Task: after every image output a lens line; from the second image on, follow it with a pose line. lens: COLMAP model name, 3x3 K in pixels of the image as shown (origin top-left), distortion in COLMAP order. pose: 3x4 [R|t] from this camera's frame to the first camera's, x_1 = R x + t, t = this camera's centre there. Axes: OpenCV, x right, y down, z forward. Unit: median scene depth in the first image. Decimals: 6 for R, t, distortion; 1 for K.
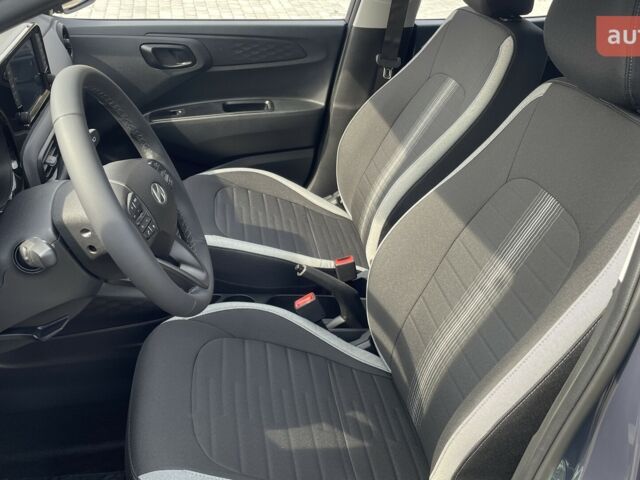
lens RADIAL K [[643.1, 0, 317.0], [0, 643.1, 233.9], [0, 0, 1]] dist [0.066444, 0.000000]
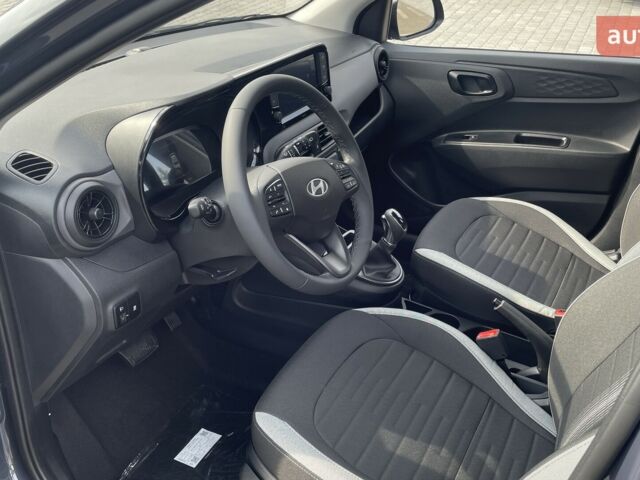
lens RADIAL K [[643.1, 0, 319.6], [0, 643.1, 244.8], [0, 0, 1]] dist [0.066444, 0.000000]
pose [[0.795600, 0.230500, -0.560259, 0.222277], [-0.247196, 0.967818, 0.047145, -0.008592], [0.553096, 0.100986, 0.826975, 0.018338]]
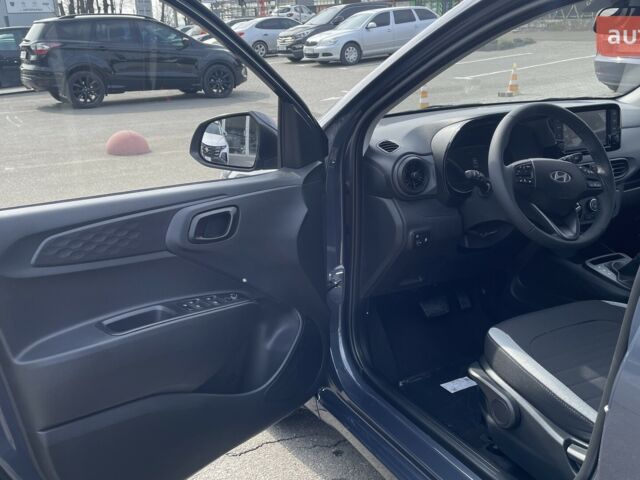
lens RADIAL K [[643.1, 0, 316.8], [0, 643.1, 238.2], [0, 0, 1]] dist [0.066444, 0.000000]
pose [[0.313777, 0.192316, -0.929816, 0.595377], [-0.413222, 0.909331, 0.048632, 0.135558], [0.854863, 0.368961, 0.364796, -0.060621]]
